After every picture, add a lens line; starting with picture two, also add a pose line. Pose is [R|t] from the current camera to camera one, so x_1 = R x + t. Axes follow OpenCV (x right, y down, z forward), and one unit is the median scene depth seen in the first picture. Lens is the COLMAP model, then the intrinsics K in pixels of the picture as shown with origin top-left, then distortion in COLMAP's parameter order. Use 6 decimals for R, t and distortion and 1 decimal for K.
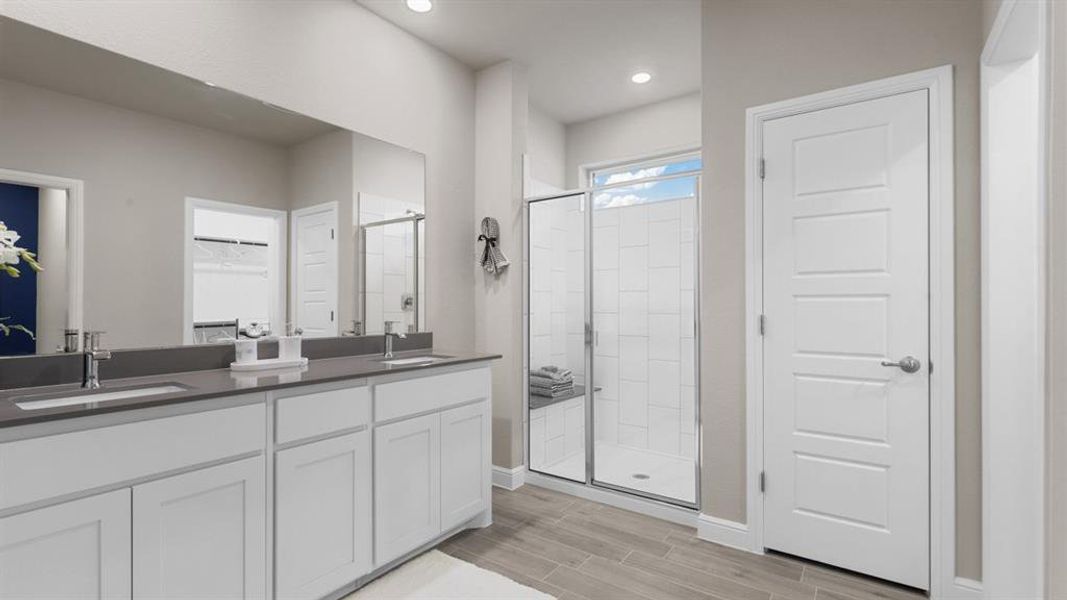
lens RADIAL K [[480.6, 0, 533.5], [0, 480.6, 302.7], [0, 0, 1]] dist [-0.004195, -0.000430]
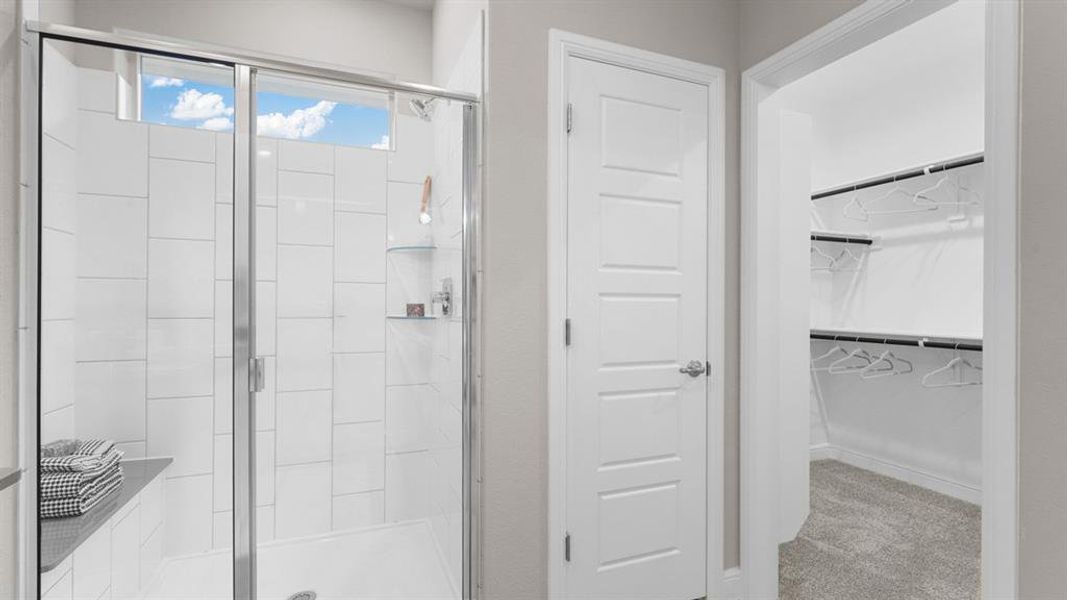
lens RADIAL K [[480.6, 0, 536.2], [0, 480.6, 301.9], [0, 0, 1]] dist [-0.004195, -0.000430]
pose [[0.537820, 0.004212, 0.843049, -0.172053], [-0.007611, 0.999971, -0.000140, -0.000471], [-0.843026, -0.006341, 0.537836, 0.669032]]
